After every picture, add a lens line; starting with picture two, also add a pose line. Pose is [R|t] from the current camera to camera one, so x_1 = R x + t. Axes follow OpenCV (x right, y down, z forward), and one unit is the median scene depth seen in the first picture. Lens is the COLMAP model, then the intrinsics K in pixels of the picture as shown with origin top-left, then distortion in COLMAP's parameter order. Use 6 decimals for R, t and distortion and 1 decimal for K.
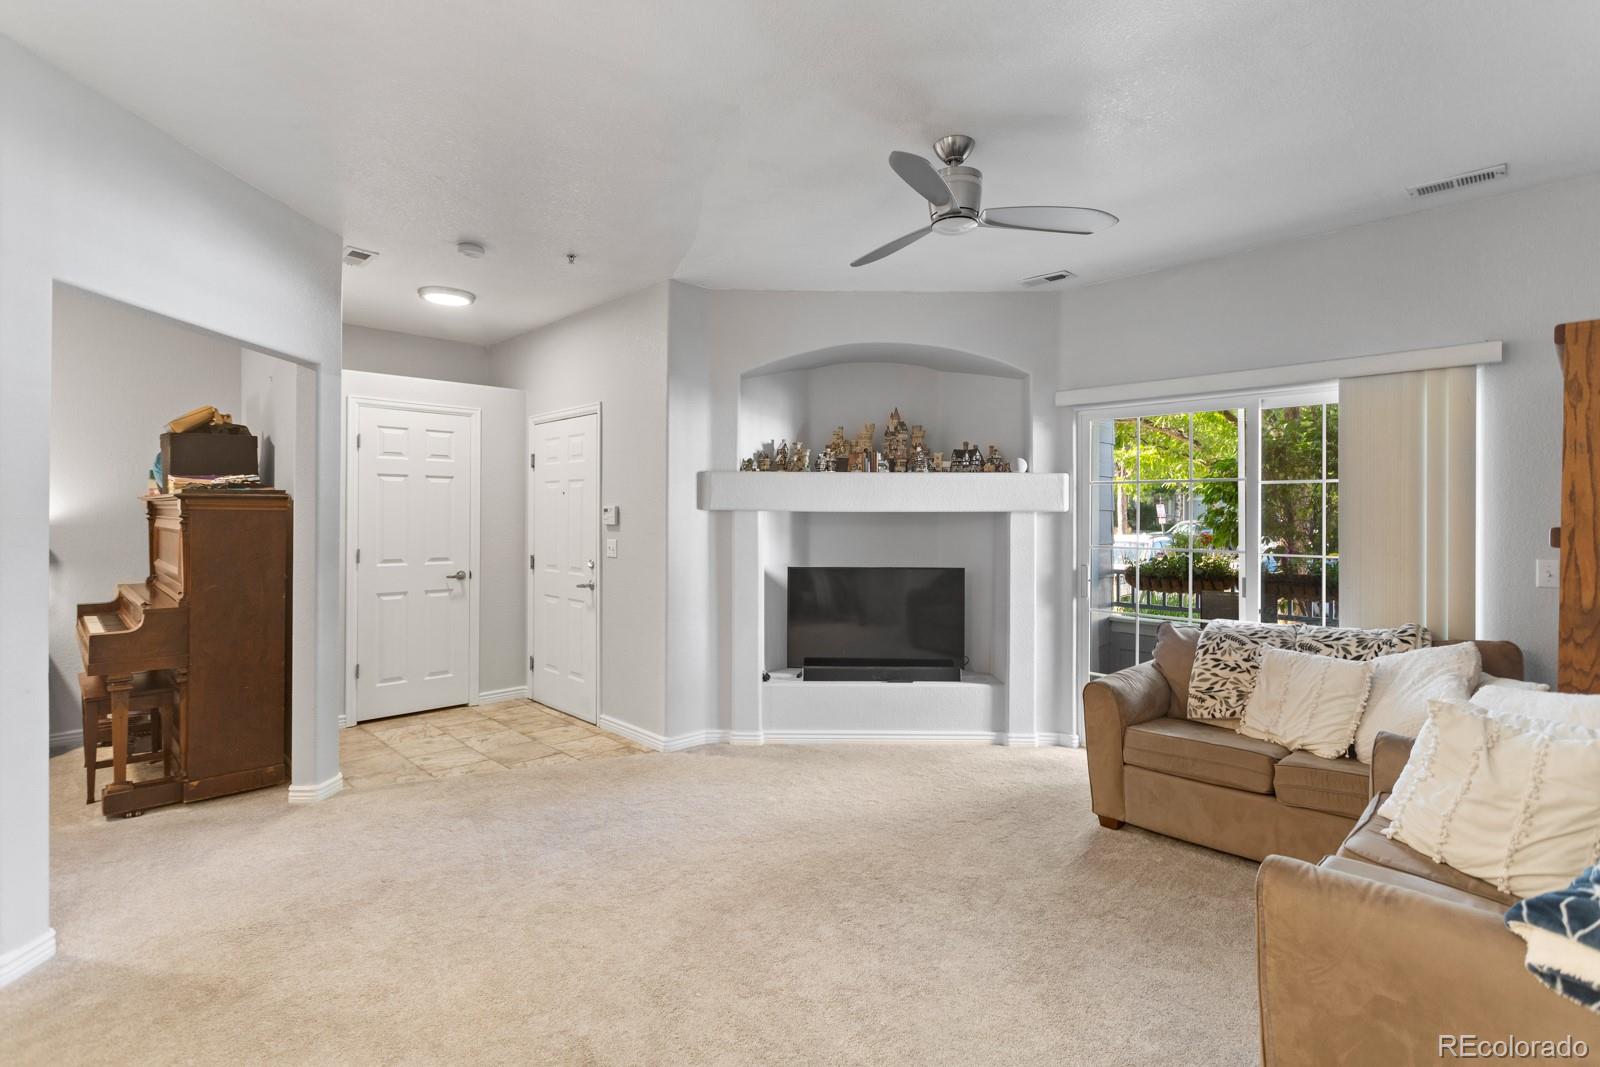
lens RADIAL K [[770.5, 0, 807.6], [0, 770.5, 514.1], [0, 0, 1]] dist [0.001802, 0.000118]
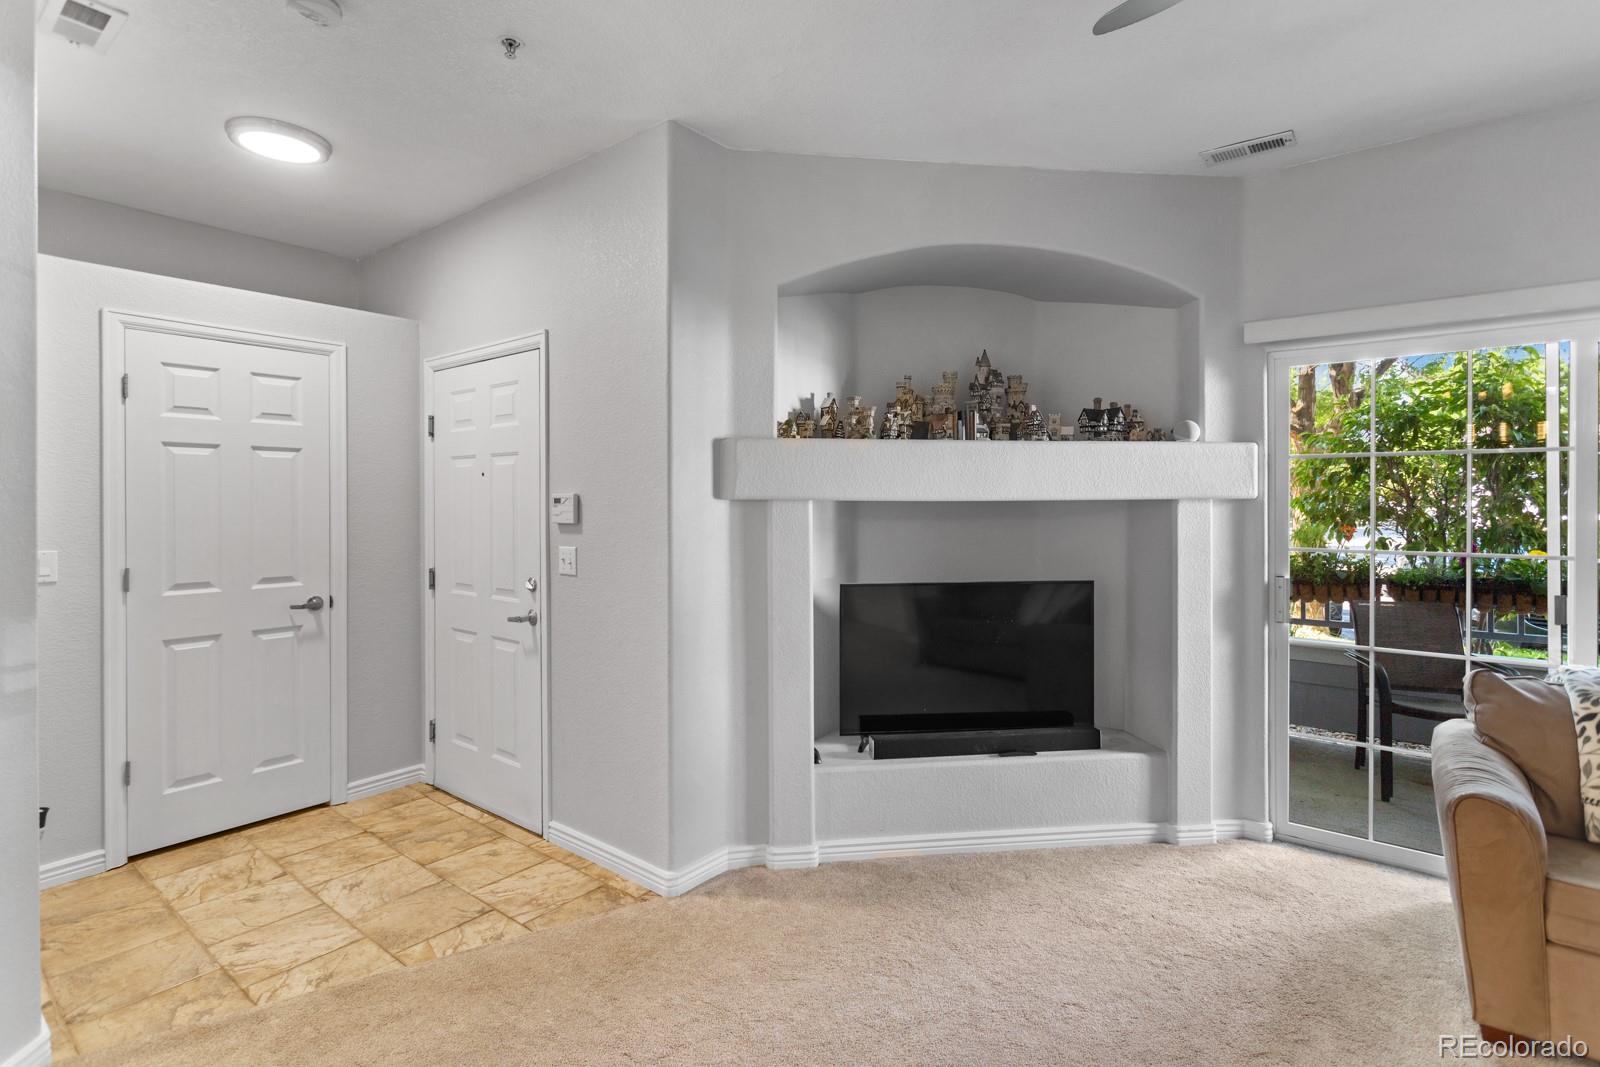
lens RADIAL K [[770.5, 0, 810.4], [0, 770.5, 503.6], [0, 0, 1]] dist [0.001802, 0.000118]
pose [[0.991721, -0.007328, 0.128206, -0.142768], [0.006578, 0.999959, 0.006273, -0.005315], [-0.128246, -0.005378, 0.991728, 0.361216]]
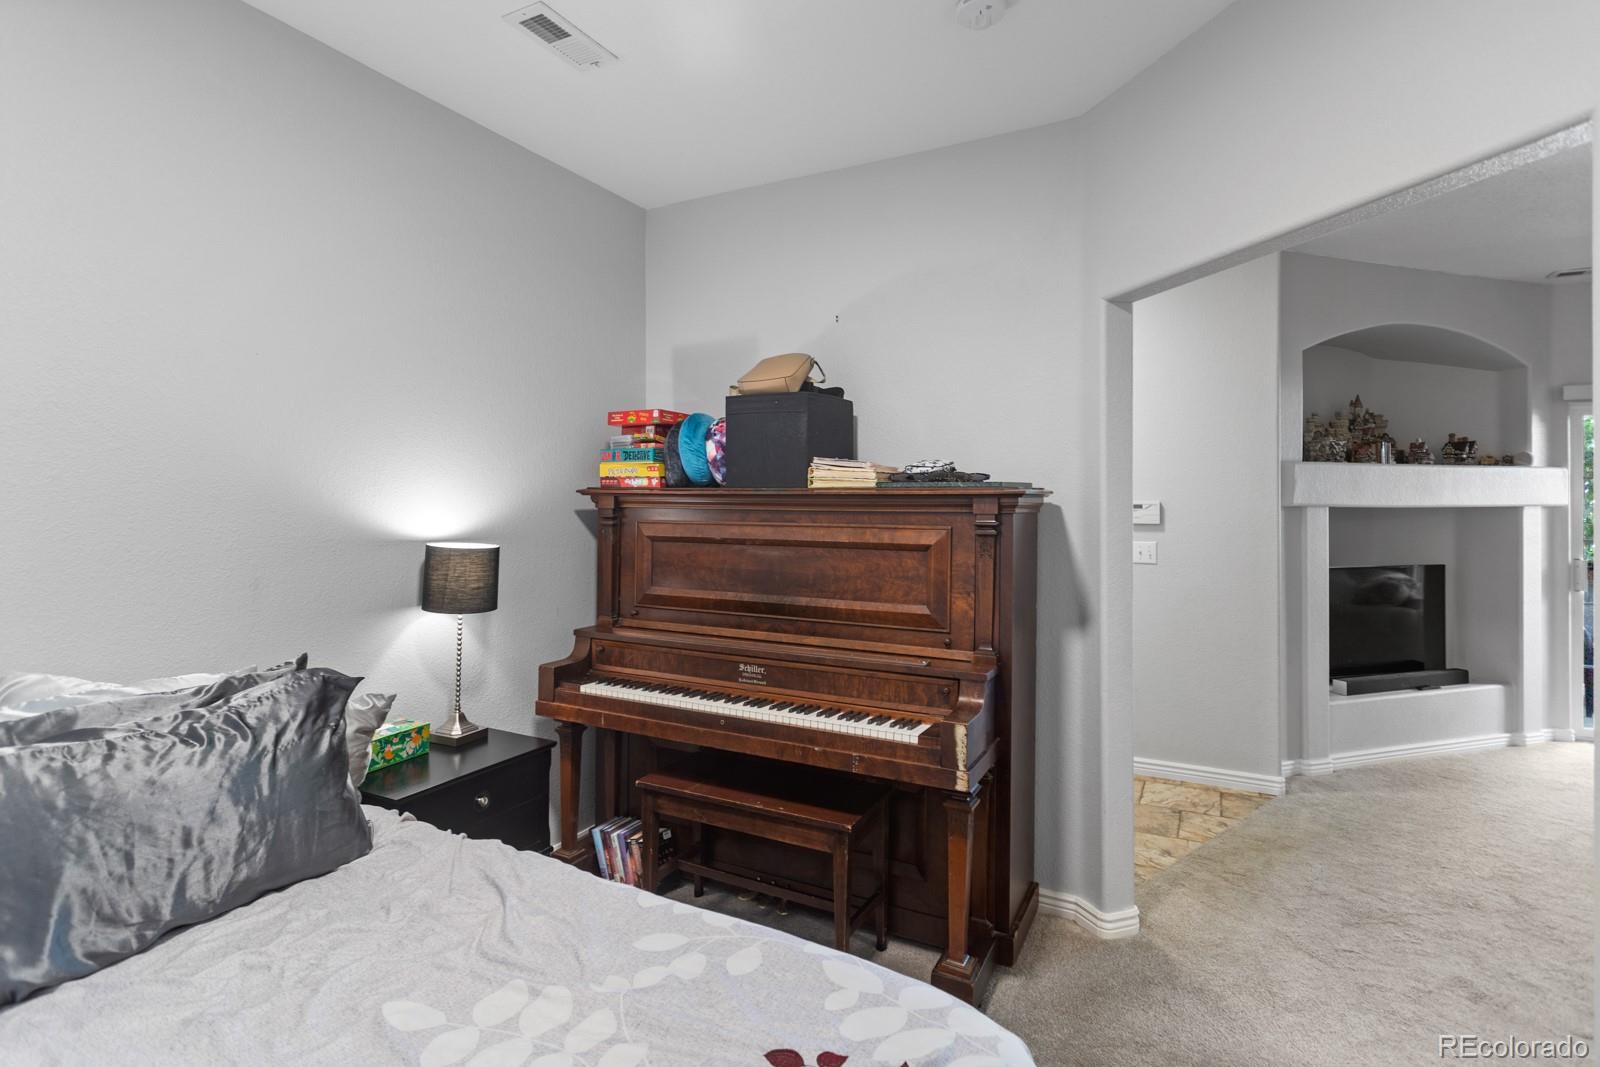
lens RADIAL K [[770.5, 0, 813.2], [0, 770.5, 499.2], [0, 0, 1]] dist [0.001802, 0.000118]
pose [[0.952538, -0.002155, 0.304411, -0.878526], [0.003041, 0.999992, -0.002436, -0.012145], [-0.304404, 0.003247, 0.952538, 0.335037]]
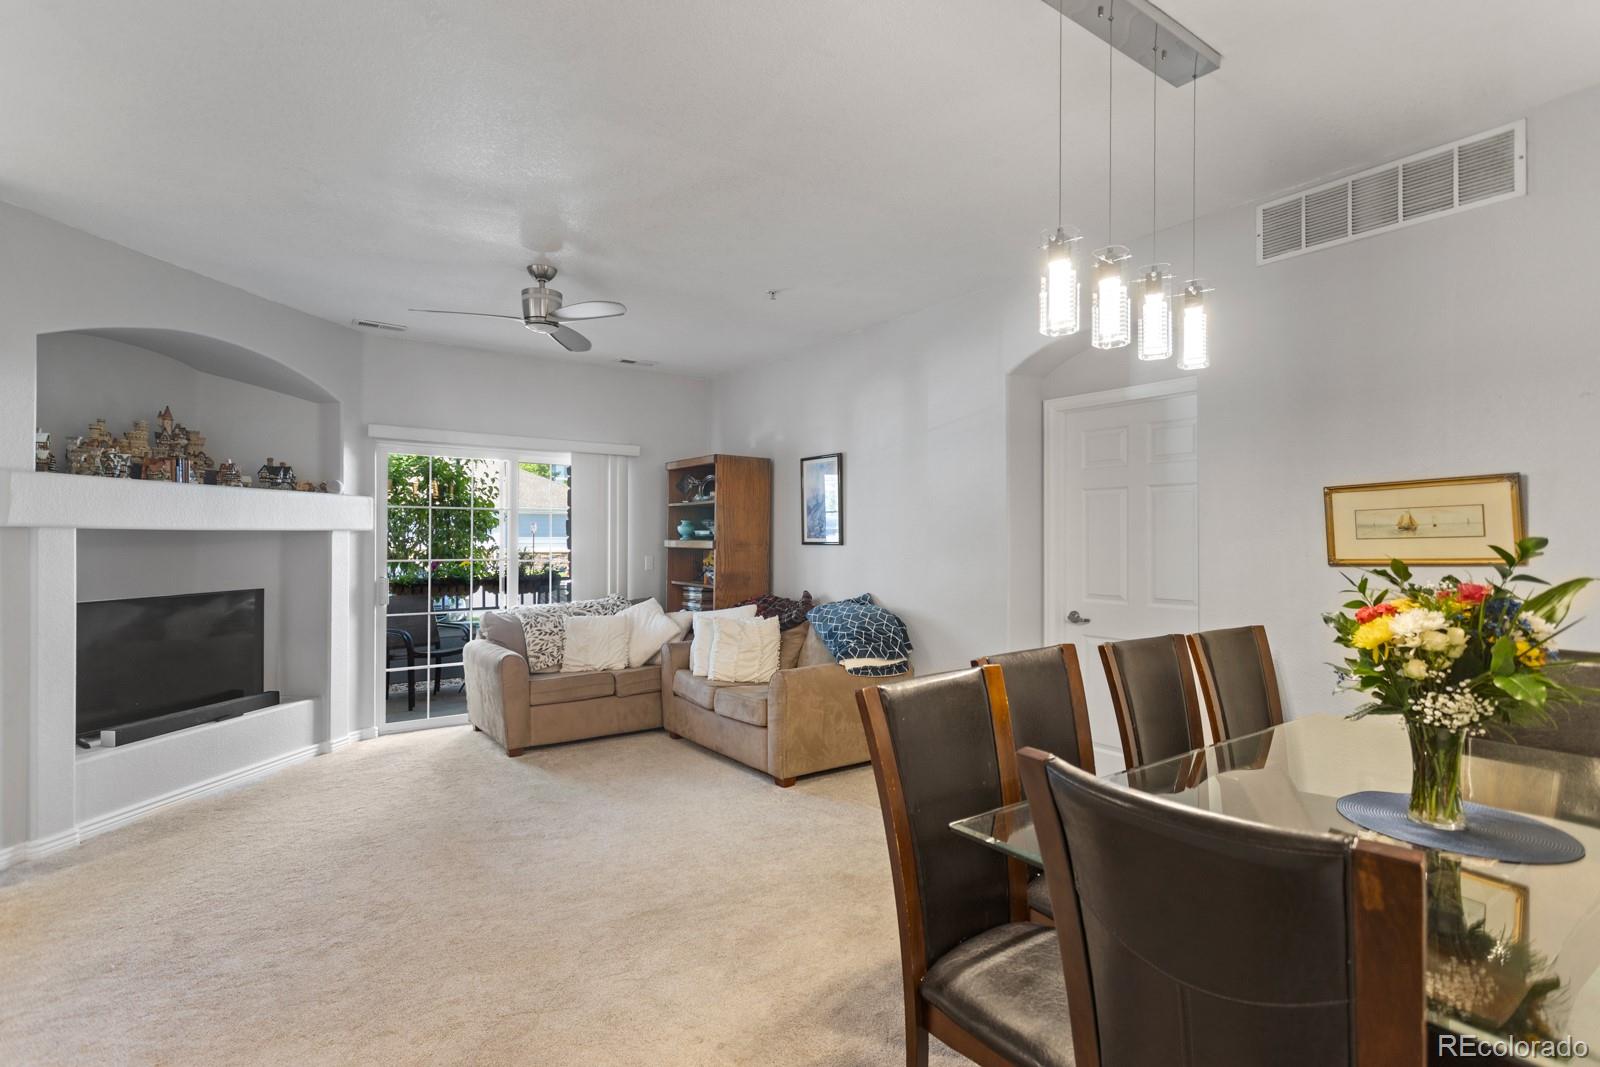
lens RADIAL K [[770.5, 0, 794.7], [0, 770.5, 539.5], [0, 0, 1]] dist [0.001802, 0.000118]
pose [[0.154380, -0.007297, 0.987985, -0.673656], [-0.006731, 0.999942, 0.008437, -0.003972], [-0.987989, -0.007953, 0.154322, 0.204936]]
